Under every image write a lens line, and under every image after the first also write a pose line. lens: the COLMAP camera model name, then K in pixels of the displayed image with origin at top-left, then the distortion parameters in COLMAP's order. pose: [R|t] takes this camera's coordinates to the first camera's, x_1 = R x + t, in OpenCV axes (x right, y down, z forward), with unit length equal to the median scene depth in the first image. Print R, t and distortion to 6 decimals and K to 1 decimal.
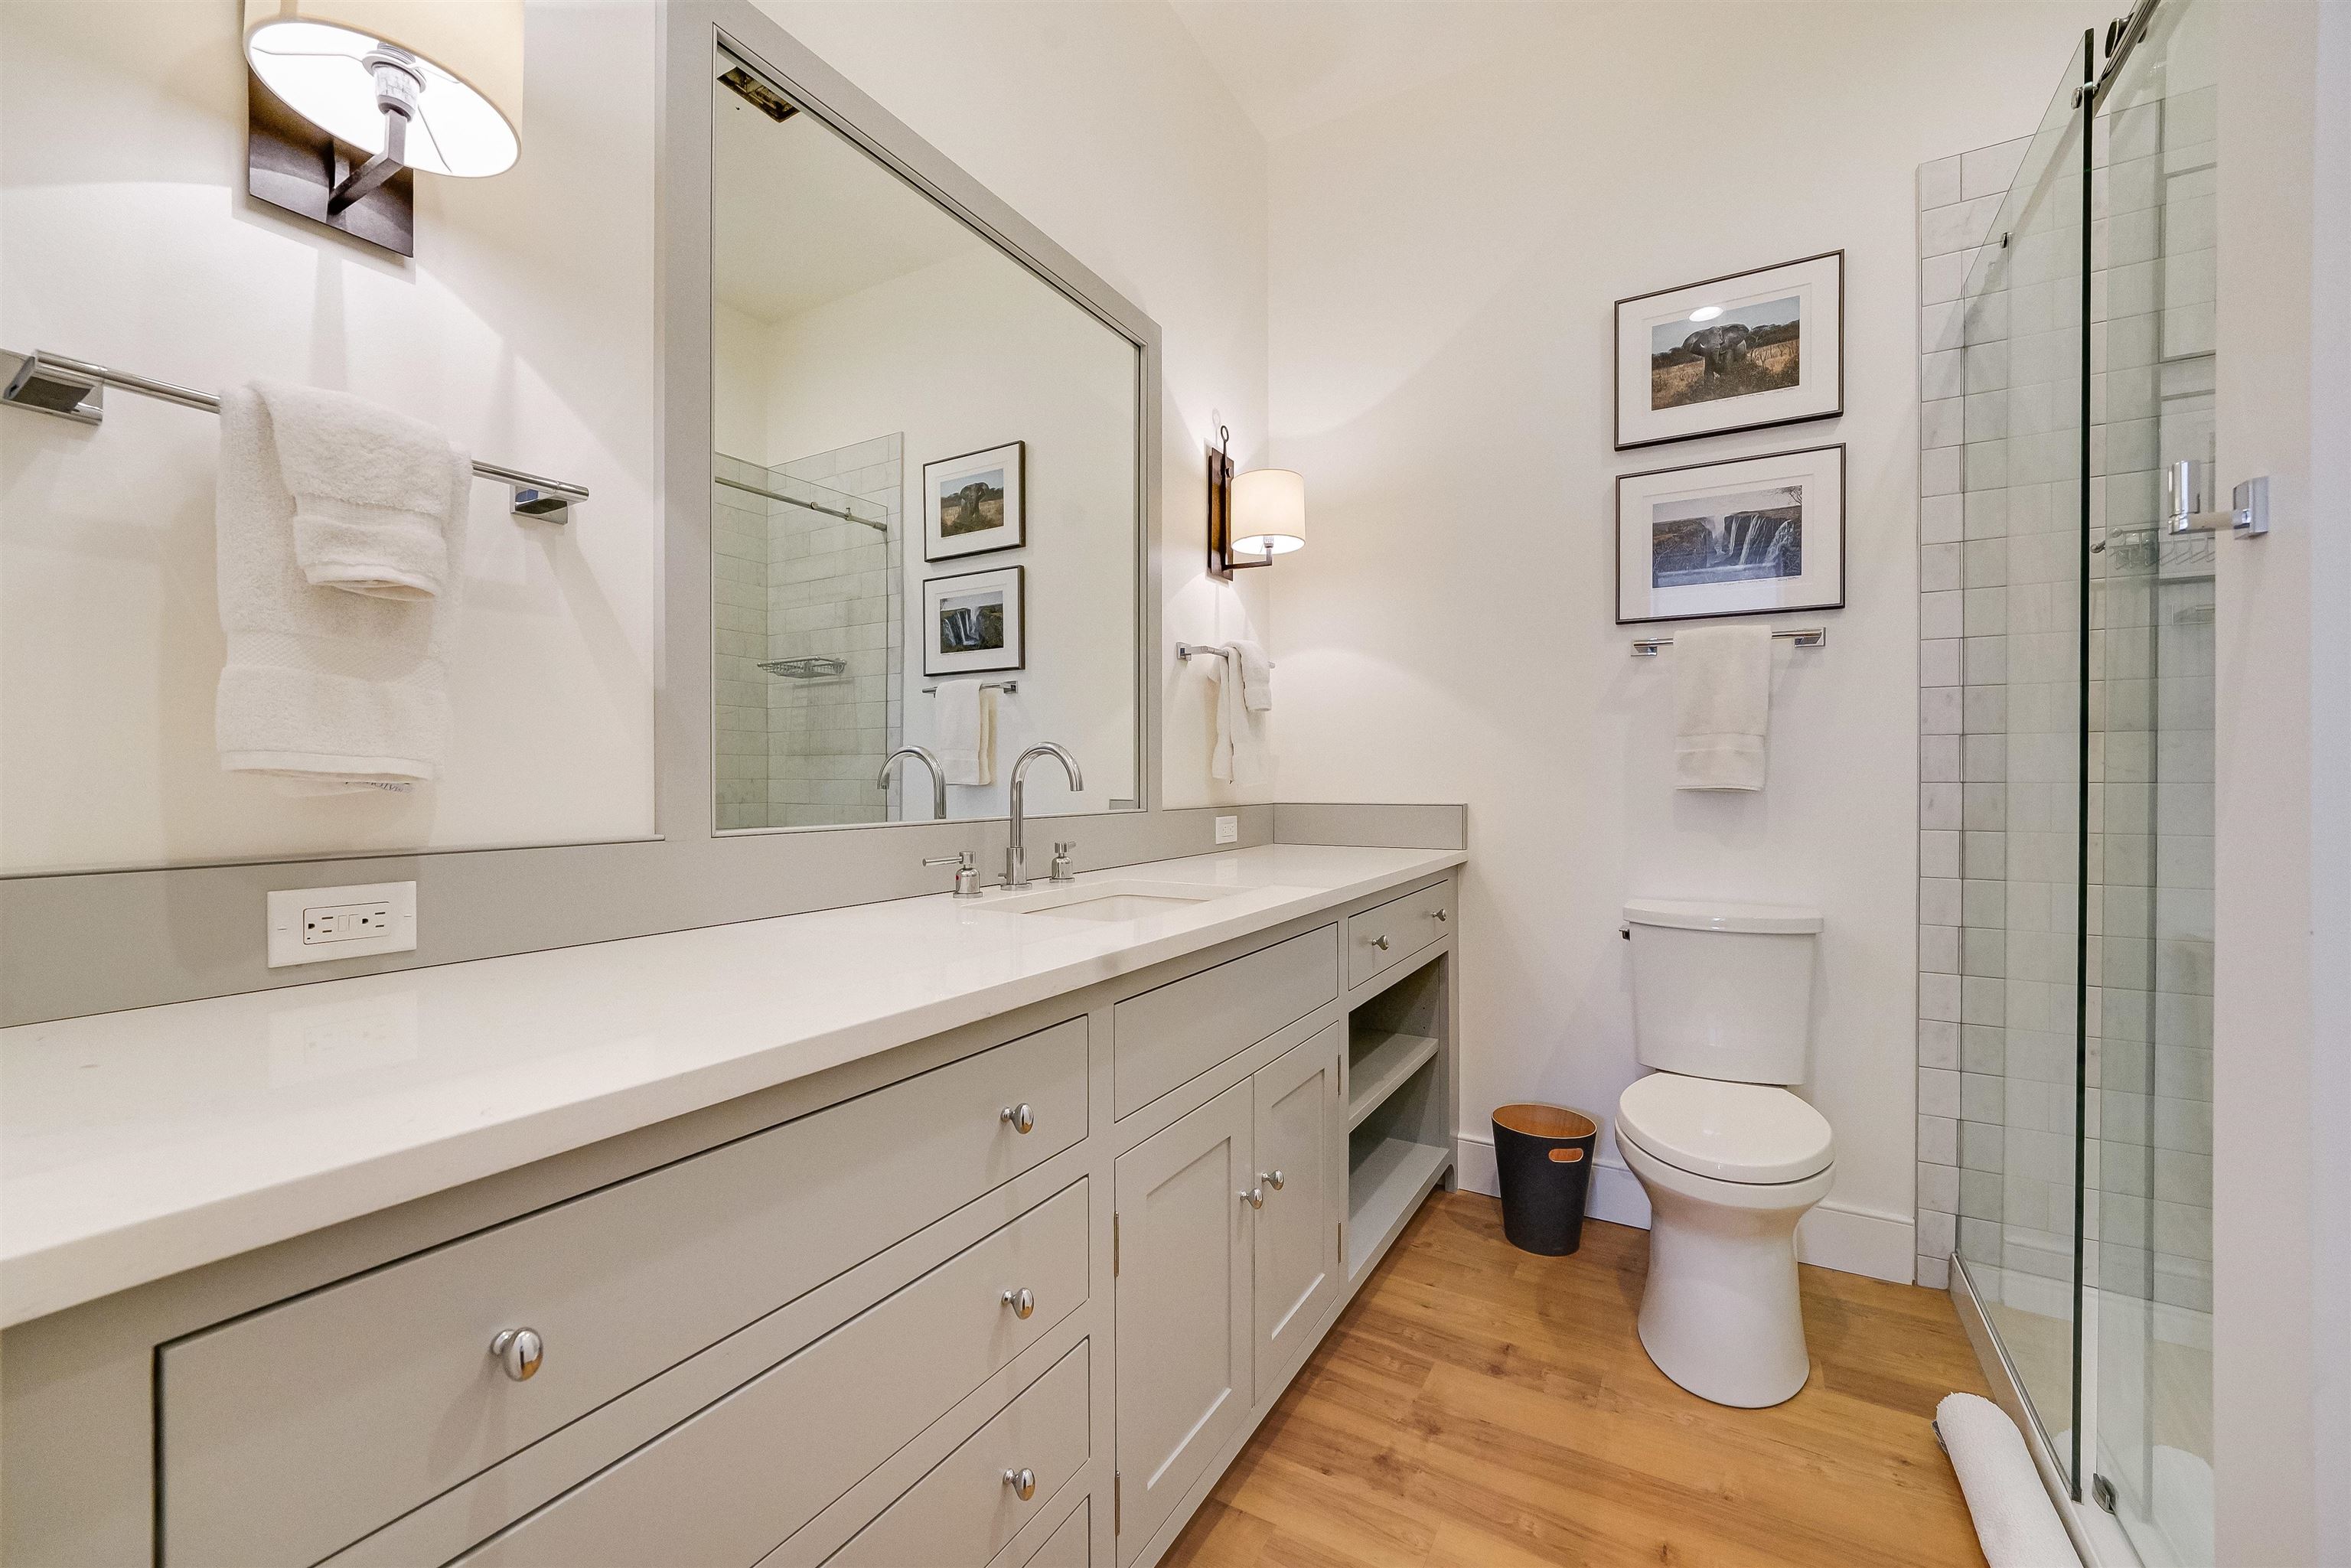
lens RADIAL K [[960.2, 0, 1152.0], [0, 960.2, 779.4], [0, 0, 1]] dist [-0.016696, 0.001972]
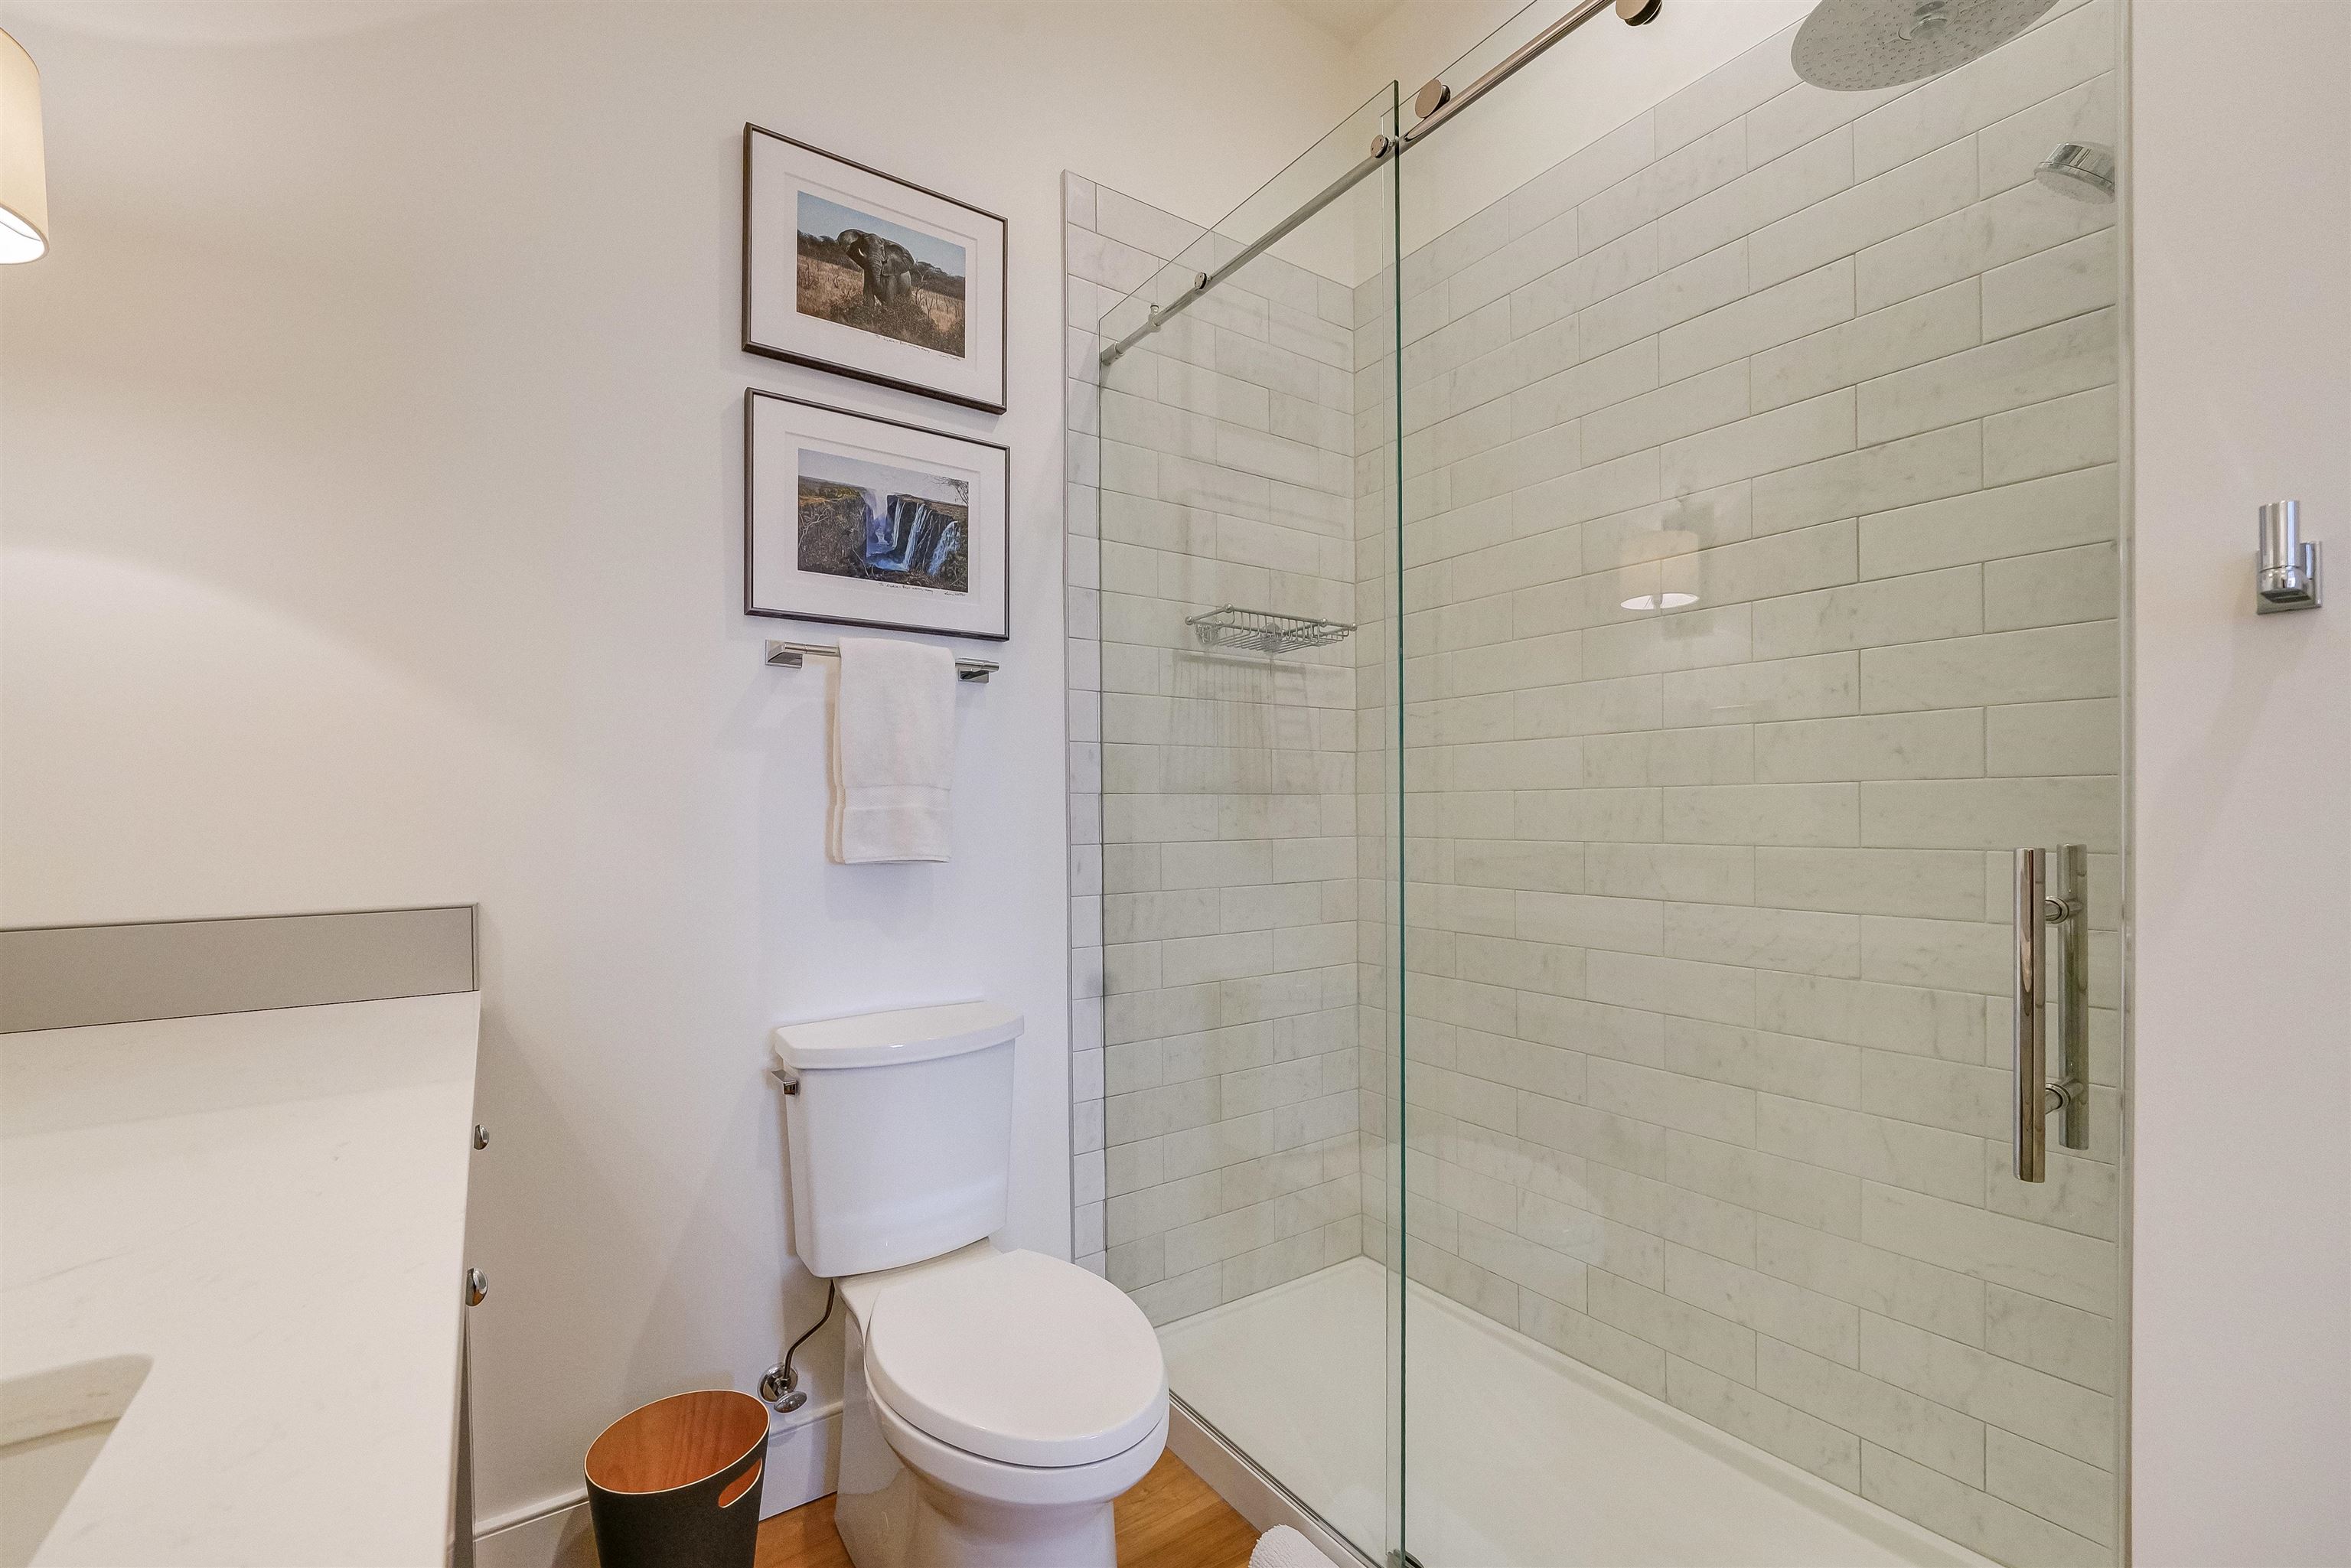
lens RADIAL K [[960.2, 0, 1144.8], [0, 960.2, 813.8], [0, 0, 1]] dist [-0.016696, 0.001972]
pose [[0.404774, -0.006369, 0.914395, -0.005002], [0.006327, 0.999971, 0.004164, -0.028140], [-0.914395, 0.004100, 0.404802, 0.525185]]
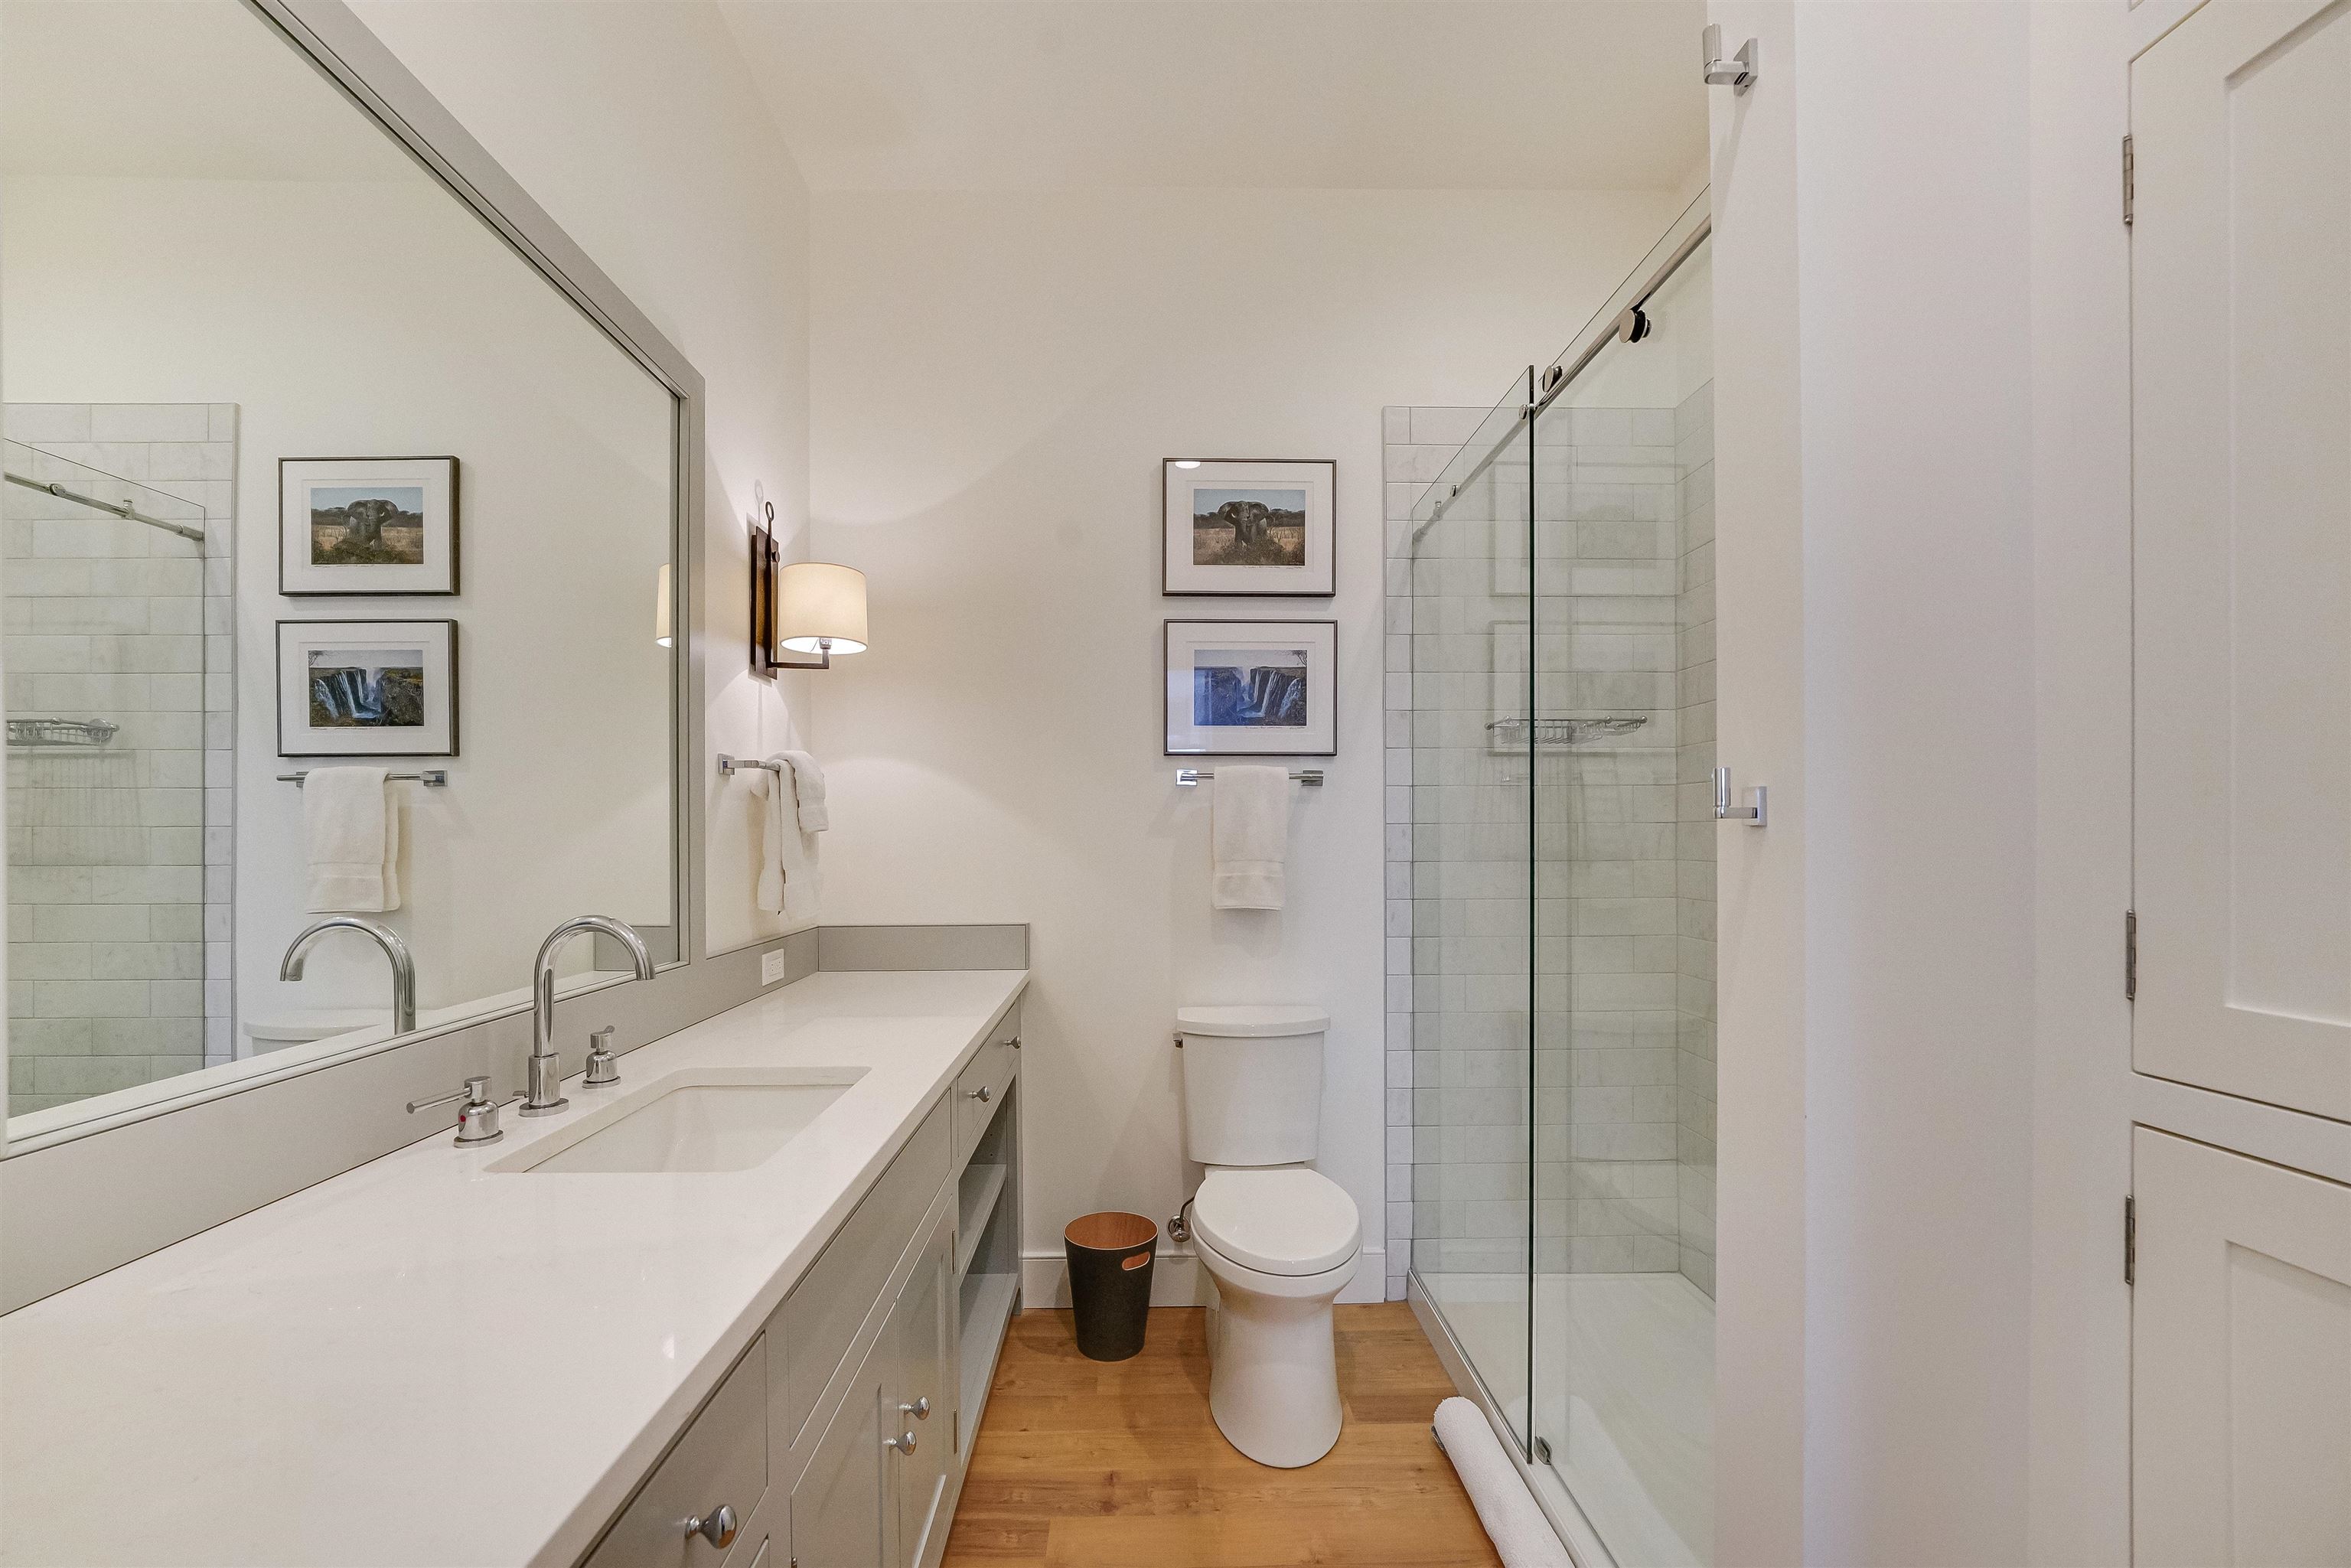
lens RADIAL K [[960.2, 0, 1177.1], [0, 960.2, 829.7], [0, 0, 1]] dist [-0.016696, 0.001972]
pose [[0.836695, -0.001460, 0.547668, -0.107903], [0.003863, 0.999987, -0.003236, -0.080395], [-0.547656, 0.004823, 0.836690, 0.085812]]
